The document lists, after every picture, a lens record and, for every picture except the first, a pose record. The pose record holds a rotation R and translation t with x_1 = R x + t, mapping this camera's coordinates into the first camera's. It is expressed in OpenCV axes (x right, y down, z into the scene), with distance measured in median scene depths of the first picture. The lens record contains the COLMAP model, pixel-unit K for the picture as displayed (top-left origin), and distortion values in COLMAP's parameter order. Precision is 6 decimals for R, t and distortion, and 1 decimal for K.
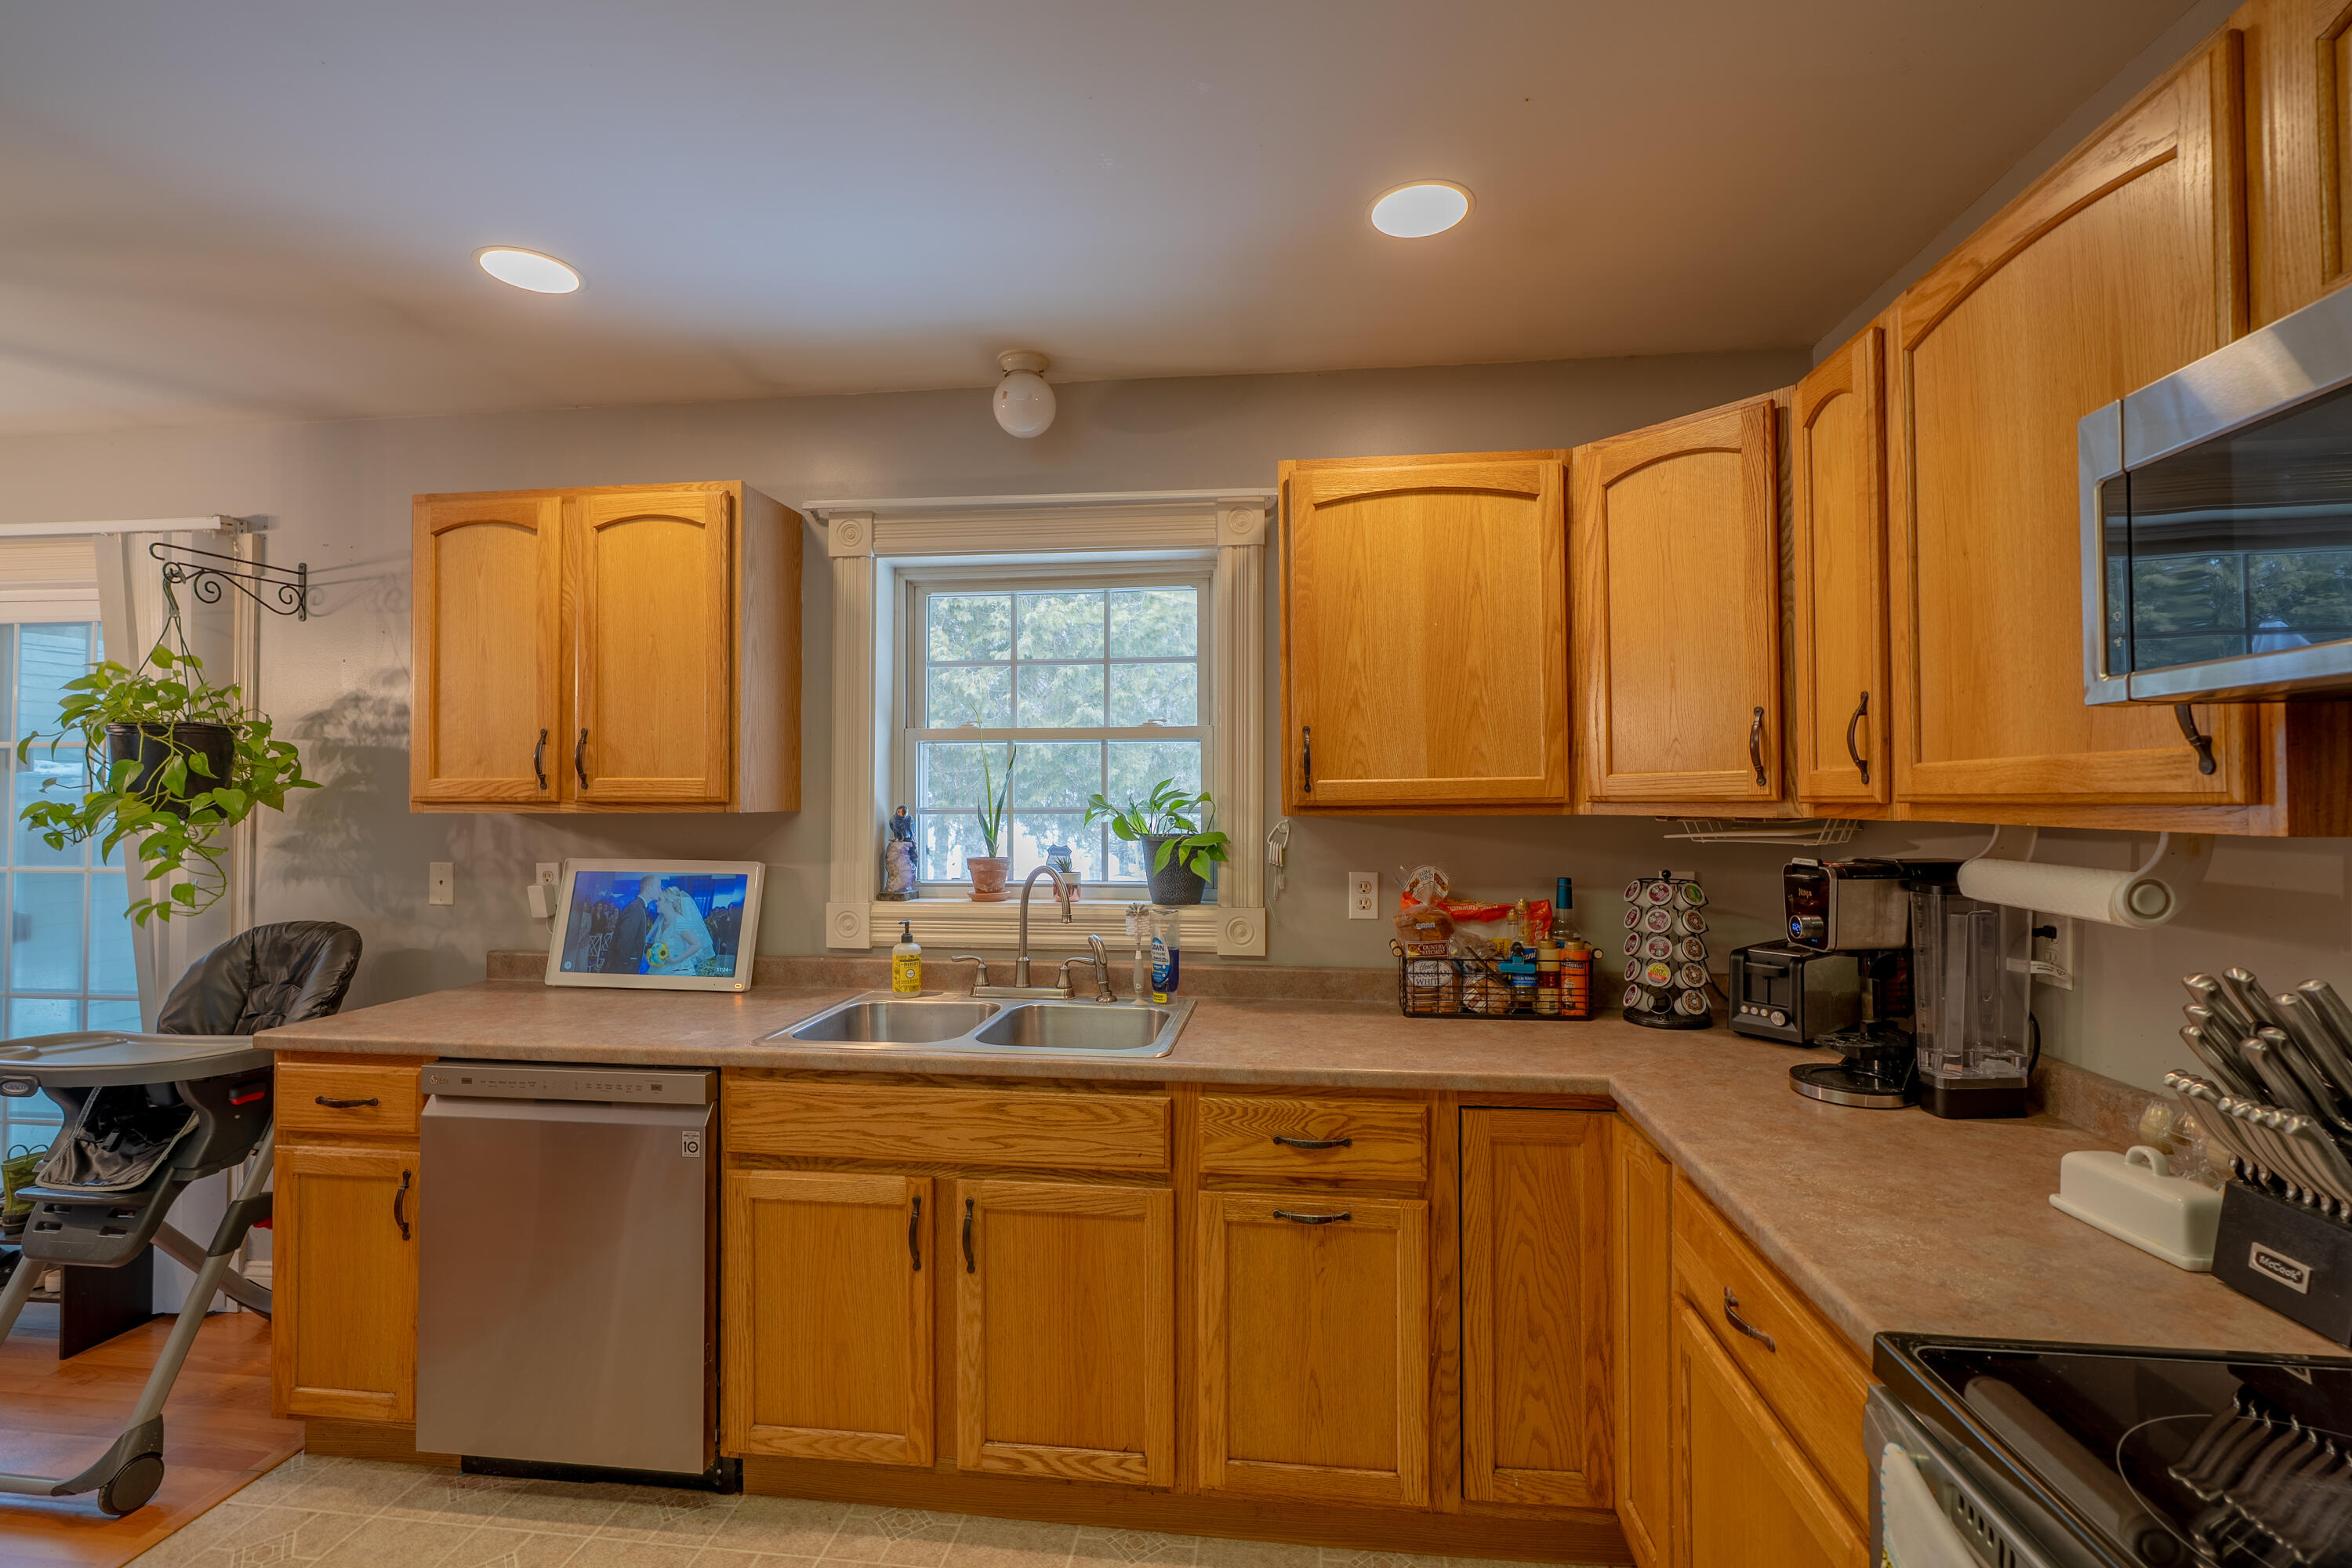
lens RADIAL K [[1060.4, 0, 1189.4], [0, 1060.4, 776.3], [0, 0, 1]] dist [-0.005108, 0.003119]
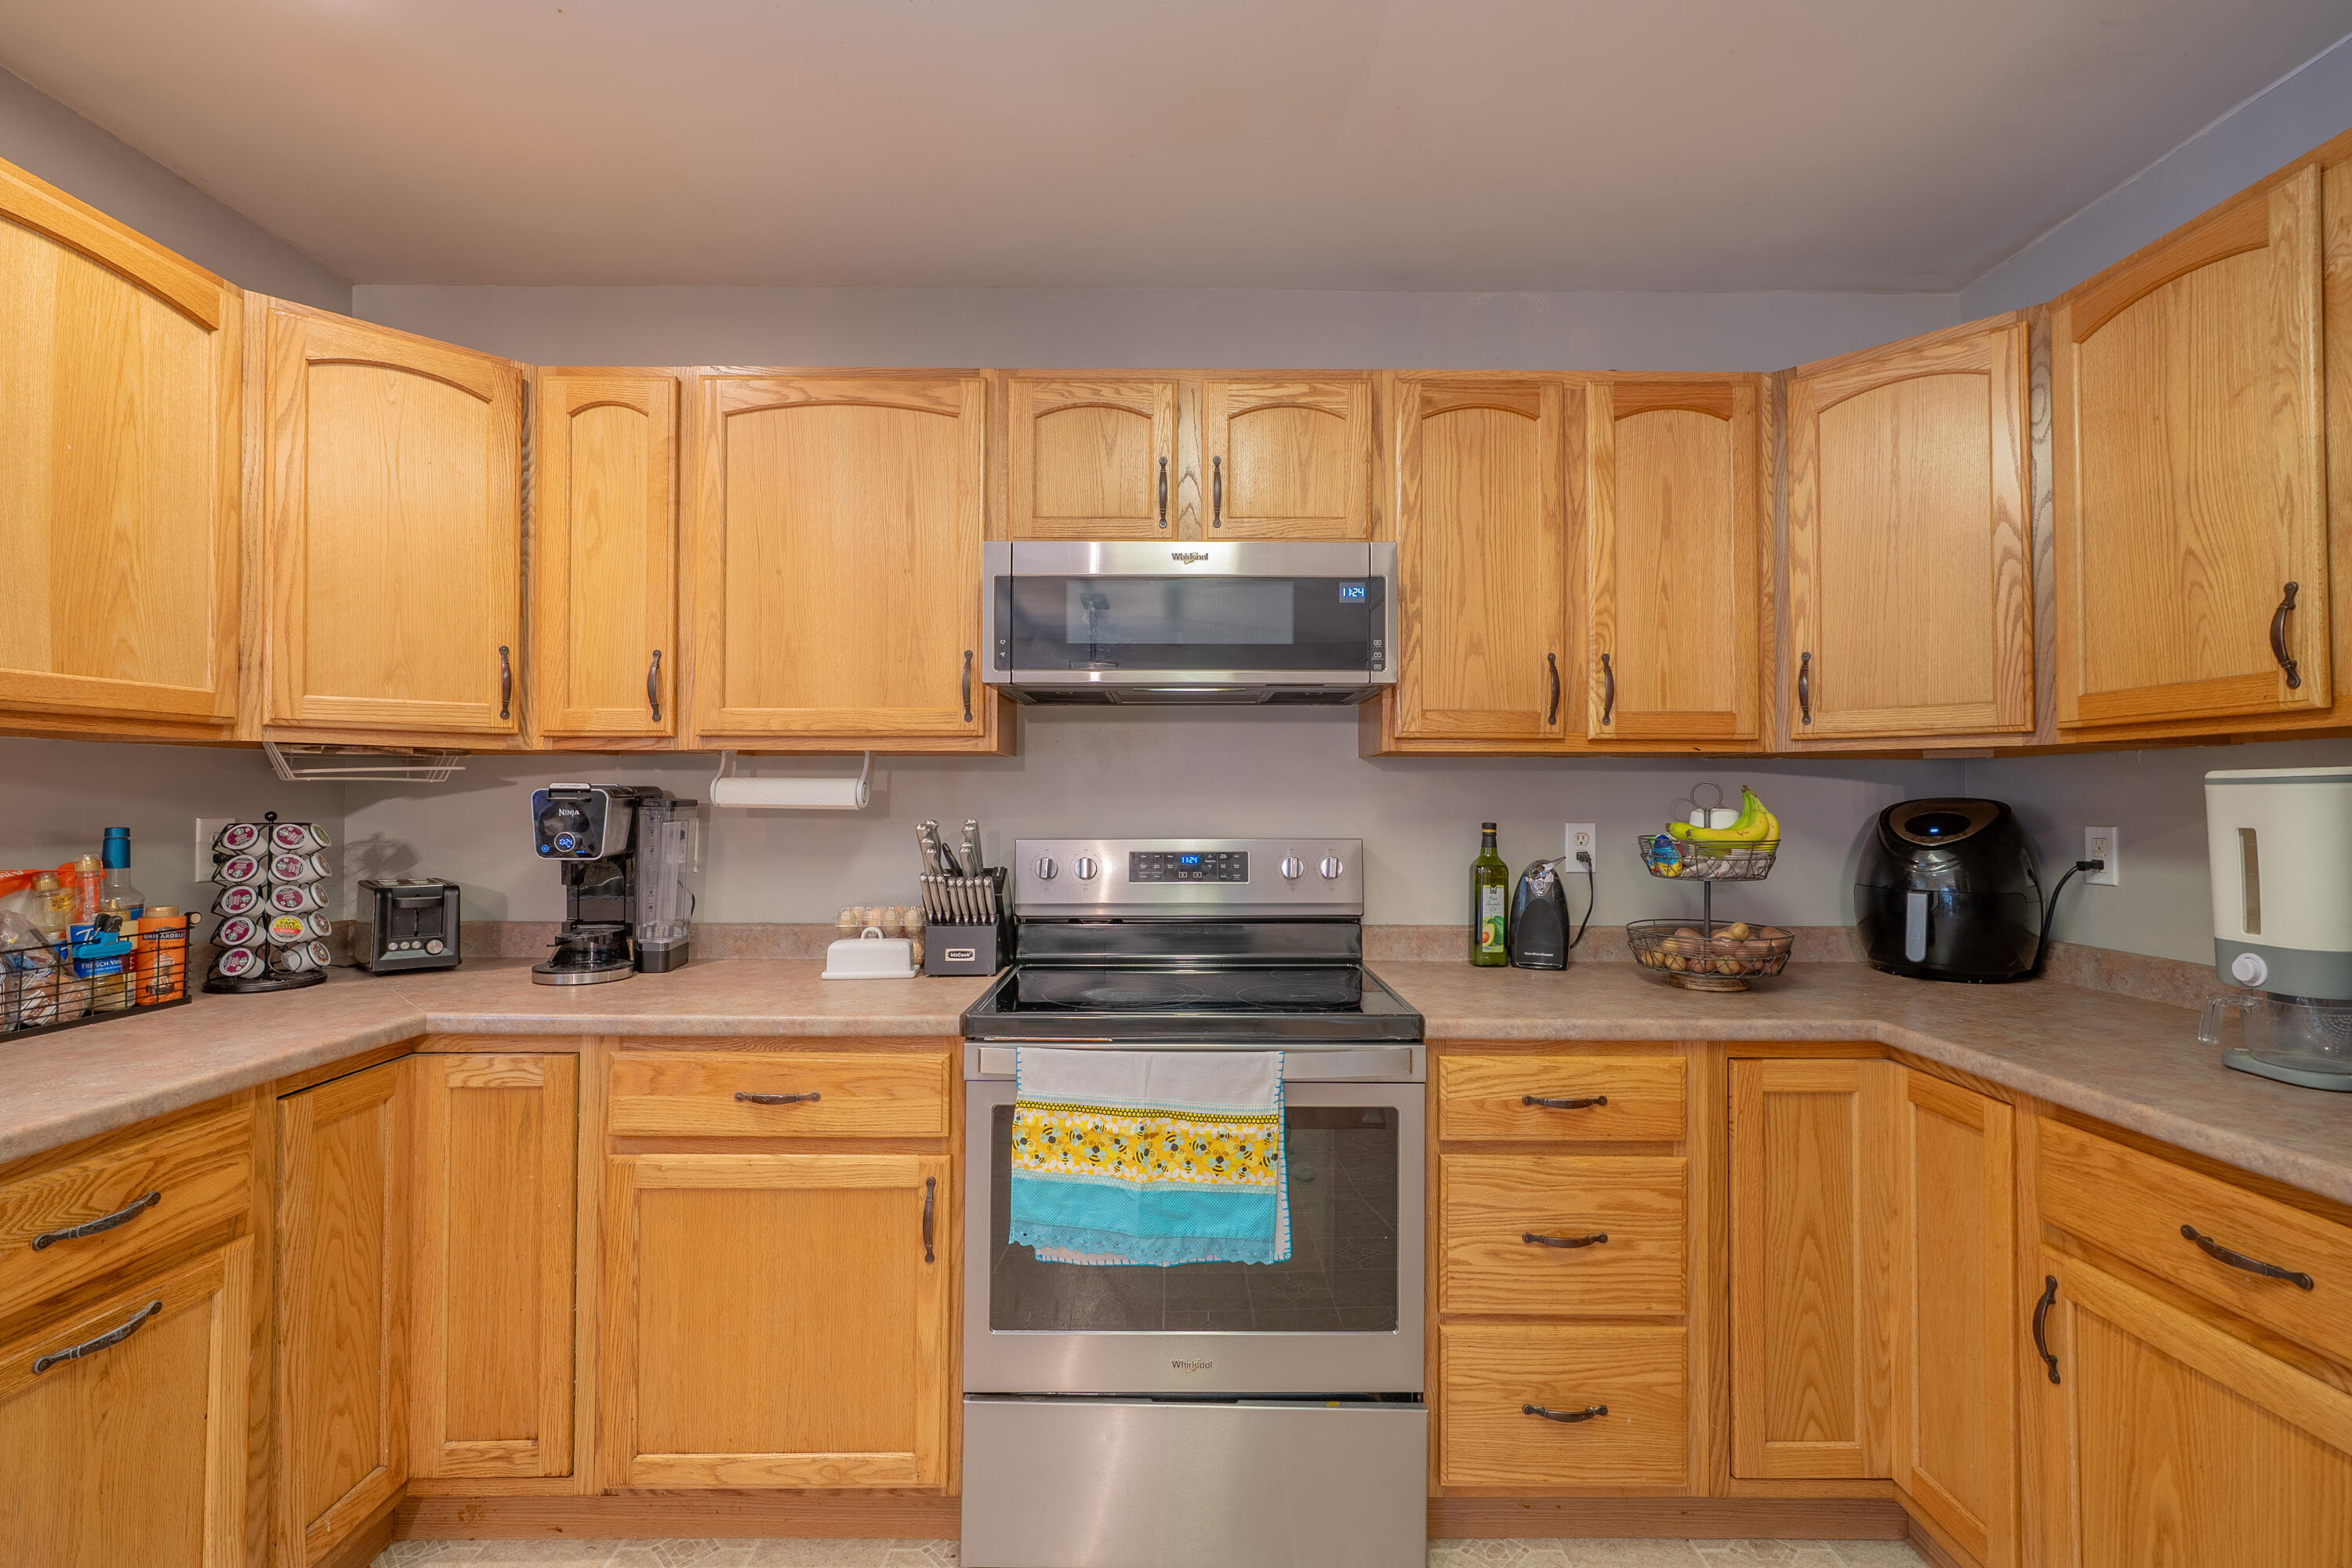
lens RADIAL K [[1060.4, 0, 1187.6], [0, 1060.4, 779.6], [0, 0, 1]] dist [-0.005108, 0.003119]
pose [[-0.128608, 0.022180, 0.991447, -0.515280], [-0.019628, 0.999497, -0.024906, 0.069483], [-0.991501, -0.022664, -0.128108, 0.370462]]
